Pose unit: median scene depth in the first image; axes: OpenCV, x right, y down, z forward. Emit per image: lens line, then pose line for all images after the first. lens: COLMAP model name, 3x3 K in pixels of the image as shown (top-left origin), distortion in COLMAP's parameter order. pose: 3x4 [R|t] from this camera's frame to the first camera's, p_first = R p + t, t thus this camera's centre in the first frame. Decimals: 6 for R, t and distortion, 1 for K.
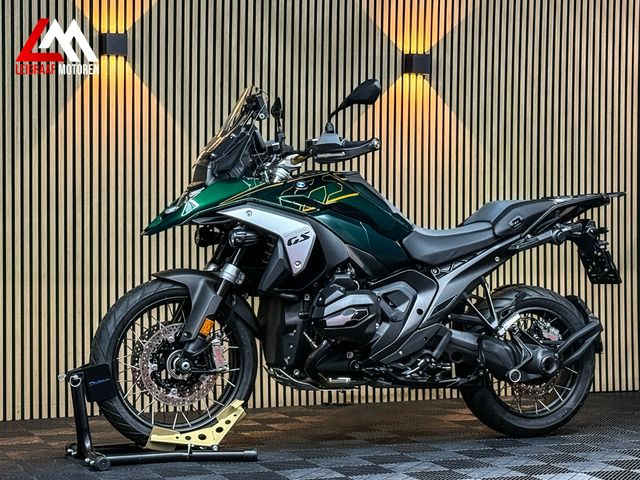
lens RADIAL K [[1359.6, 0, 315.3], [0, 1359.6, 239.6], [0, 0, 1]] dist [0.139976, 0.000000]
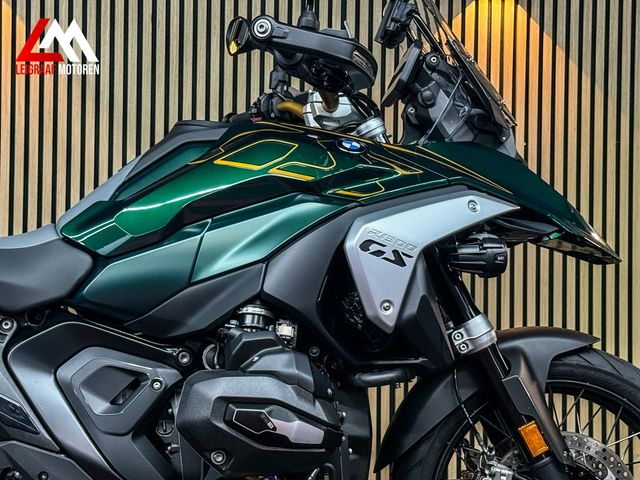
lens RADIAL K [[1371.7, 0, 324.8], [0, 1371.7, 241.3], [0, 0, 1]] dist [0.140459, 0.000000]
pose [[0.961458, 0.002891, -0.274936, 0.209478], [-0.012962, 0.999310, -0.034819, 0.006913], [0.274645, 0.037041, 0.960832, 0.527746]]
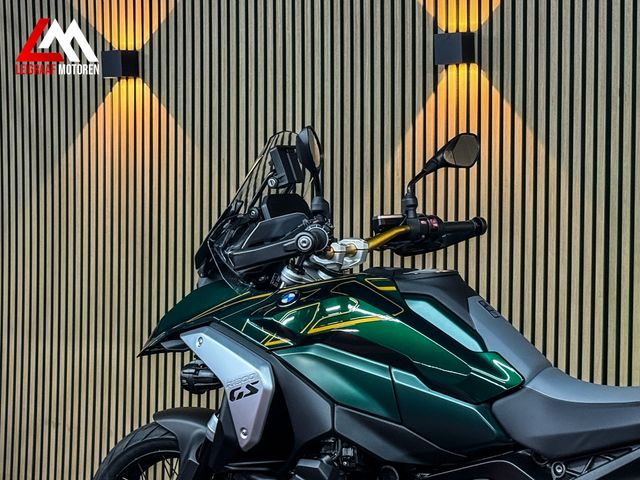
lens RADIAL K [[1359.6, 0, 311.4], [0, 1359.6, 255.3], [0, 0, 1]] dist [0.139976, 0.000000]
pose [[0.590425, 0.048786, -0.805617, 0.446081], [-0.008579, 0.998494, 0.054179, -0.085580], [0.807047, -0.025077, 0.589955, 0.605608]]
